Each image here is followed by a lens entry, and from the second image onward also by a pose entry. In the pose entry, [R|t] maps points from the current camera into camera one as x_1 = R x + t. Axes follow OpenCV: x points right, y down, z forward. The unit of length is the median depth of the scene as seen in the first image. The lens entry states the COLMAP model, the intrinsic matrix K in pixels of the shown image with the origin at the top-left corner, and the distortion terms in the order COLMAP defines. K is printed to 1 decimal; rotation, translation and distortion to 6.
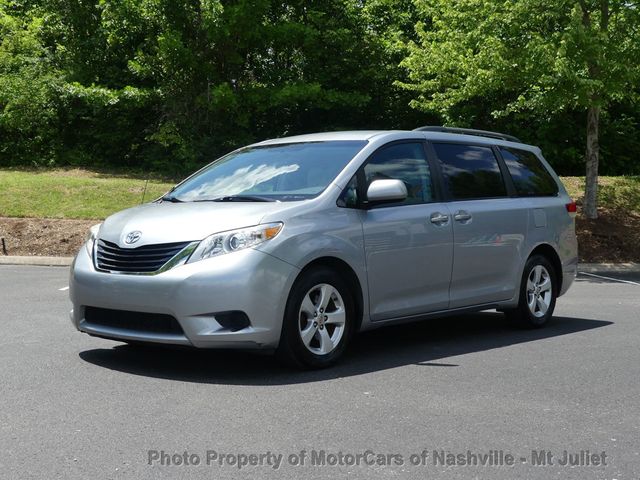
lens RADIAL K [[927.5, 0, 313.9], [0, 927.5, 243.0], [0, 0, 1]] dist [-0.041279, 0.000000]
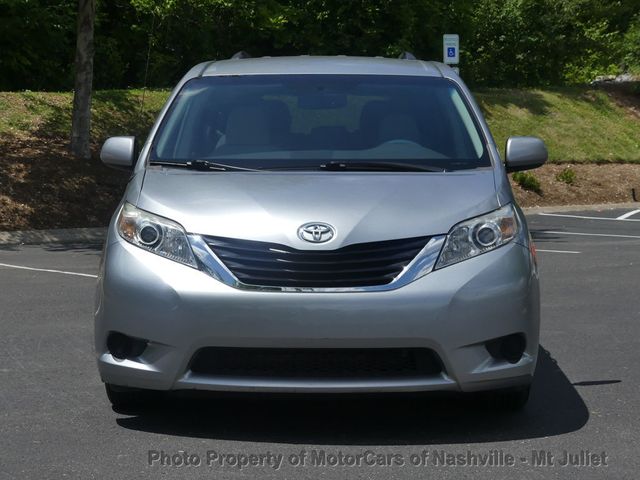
lens RADIAL K [[1516.5, 0, 319.4], [0, 1516.5, 239.8], [0, 0, 1]] dist [-0.153614, 0.000000]
pose [[0.757538, -0.044133, 0.651297, -0.812466], [0.018041, 0.998746, 0.046693, -0.046291], [-0.652542, -0.023621, 0.757385, 0.201149]]
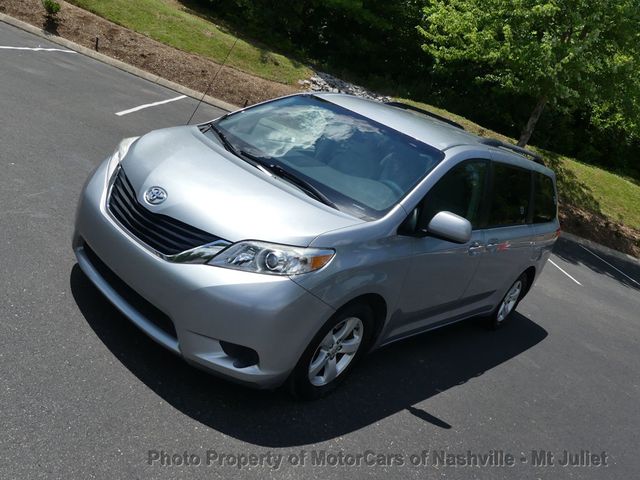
lens RADIAL K [[560.3, 0, 323.6], [0, 560.3, 239.2], [0, 0, 1]] dist [-0.038331, -0.005773]
pose [[0.937442, 0.329409, 0.112658, -0.092807], [-0.347379, 0.906461, 0.240118, -0.132755], [-0.023023, -0.264231, 0.964184, 0.475529]]
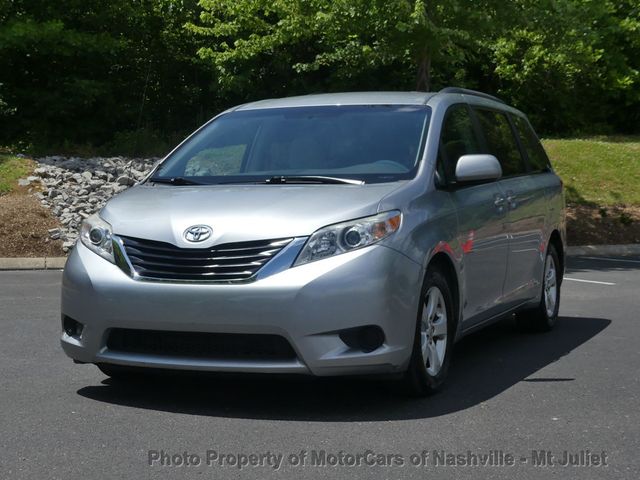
lens RADIAL K [[1179.6, 0, 324.4], [0, 1179.6, 239.2], [0, 0, 1]] dist [0.008513, 0.000000]
pose [[0.948640, -0.023889, 0.315454, -0.372003], [0.020721, 0.999696, 0.013393, -0.011290], [-0.315678, -0.006168, 0.948846, 0.065210]]
